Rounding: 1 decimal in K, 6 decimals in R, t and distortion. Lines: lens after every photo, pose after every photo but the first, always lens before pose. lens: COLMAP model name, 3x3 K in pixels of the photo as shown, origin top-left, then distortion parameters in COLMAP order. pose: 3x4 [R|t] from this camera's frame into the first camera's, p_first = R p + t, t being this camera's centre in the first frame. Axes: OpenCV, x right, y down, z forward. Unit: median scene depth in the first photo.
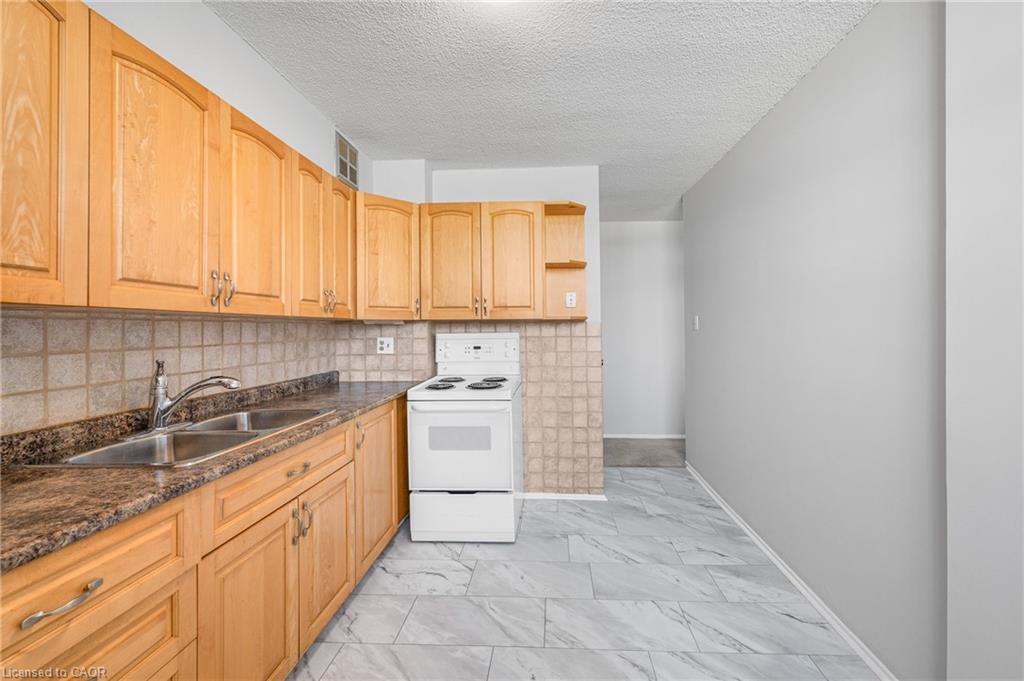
lens RADIAL K [[431.1, 0, 520.7], [0, 431.1, 325.6], [0, 0, 1]] dist [0.000513, -0.000013]
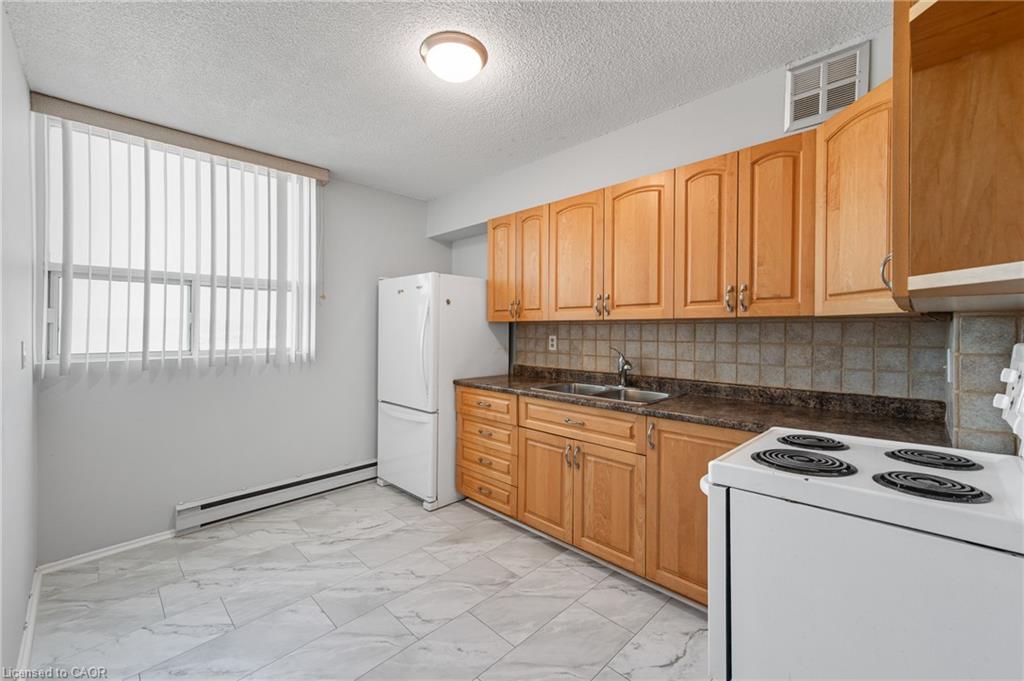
lens RADIAL K [[431.1, 0, 520.7], [0, 431.1, 325.6], [0, 0, 1]] dist [0.000513, -0.000013]
pose [[-0.655162, -0.000590, -0.755488, 0.623571], [0.008765, 0.999926, -0.008382, 0.002991], [0.755438, -0.012113, -0.655109, 1.519670]]
